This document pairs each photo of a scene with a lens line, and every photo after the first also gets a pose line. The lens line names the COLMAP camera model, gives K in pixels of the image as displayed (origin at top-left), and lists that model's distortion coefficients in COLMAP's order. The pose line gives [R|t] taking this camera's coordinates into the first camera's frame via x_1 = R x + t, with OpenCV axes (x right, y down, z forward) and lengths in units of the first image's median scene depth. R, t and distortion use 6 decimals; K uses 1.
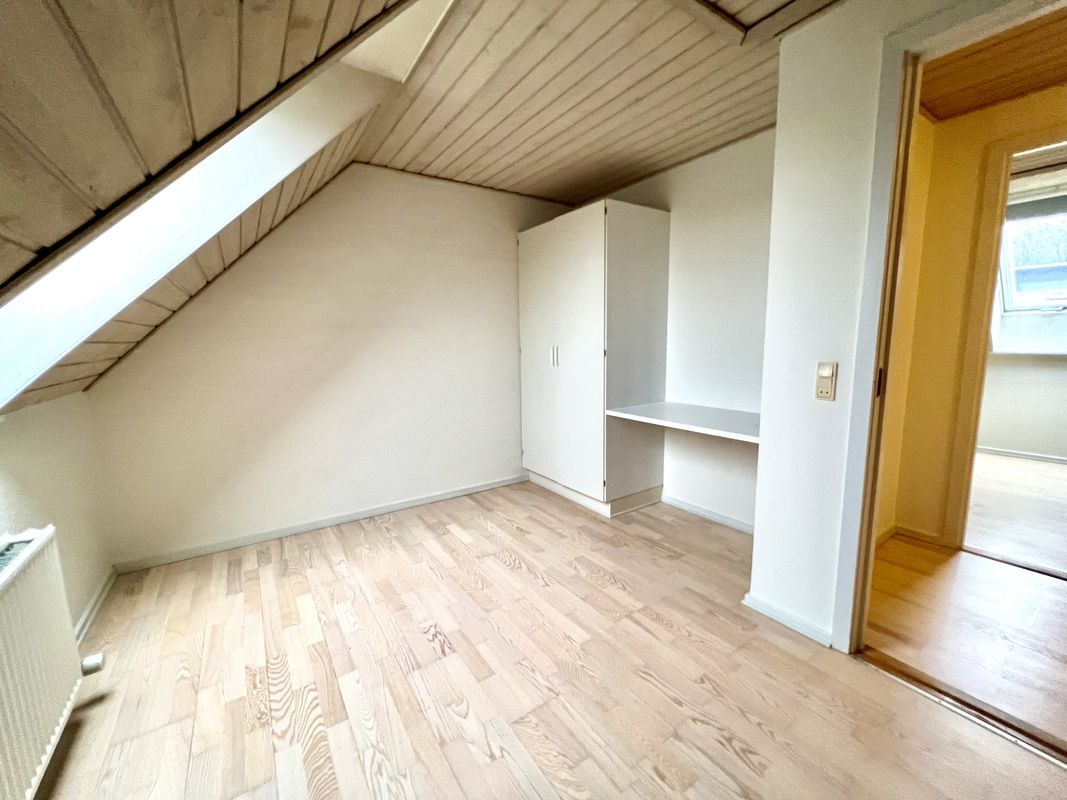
lens RADIAL K [[427.7, 0, 531.6], [0, 427.7, 399.4], [0, 0, 1]] dist [0.000818, 0.000390]
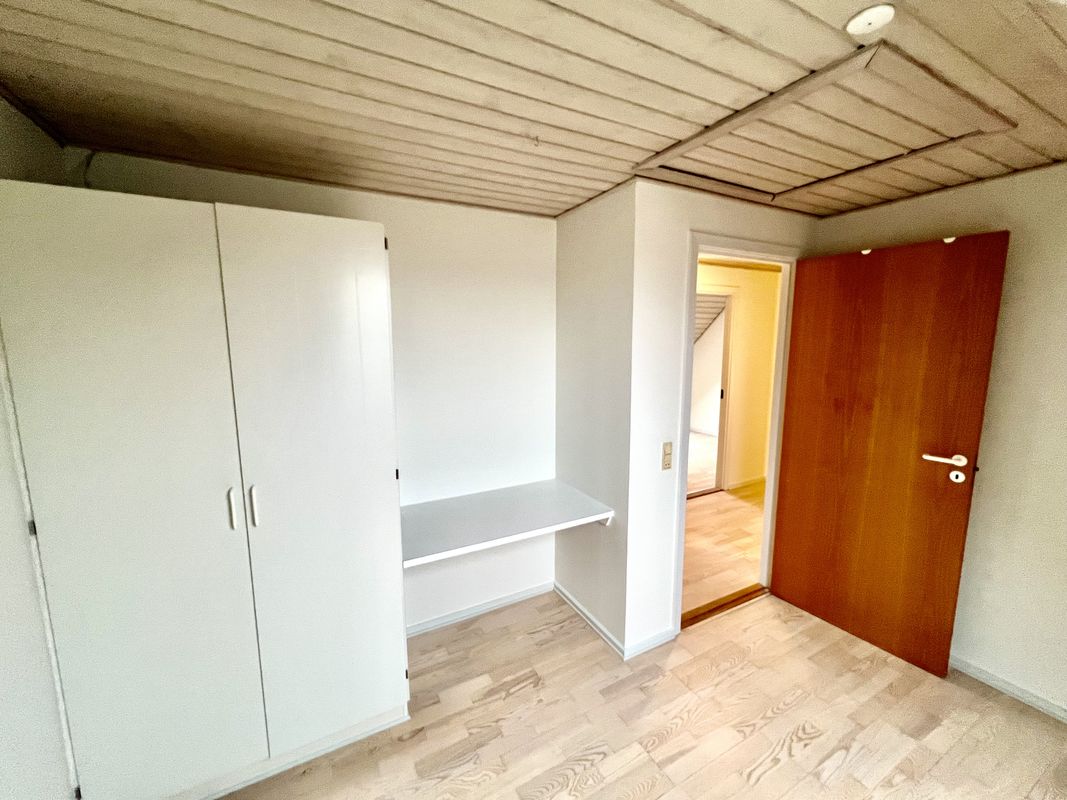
lens RADIAL K [[427.7, 0, 531.8], [0, 427.7, 399.9], [0, 0, 1]] dist [0.000818, 0.000390]
pose [[0.108124, -0.120886, 0.986760, -0.521840], [0.147307, 0.983570, 0.104354, -0.326194], [-0.983163, 0.134074, 0.124155, 0.950412]]
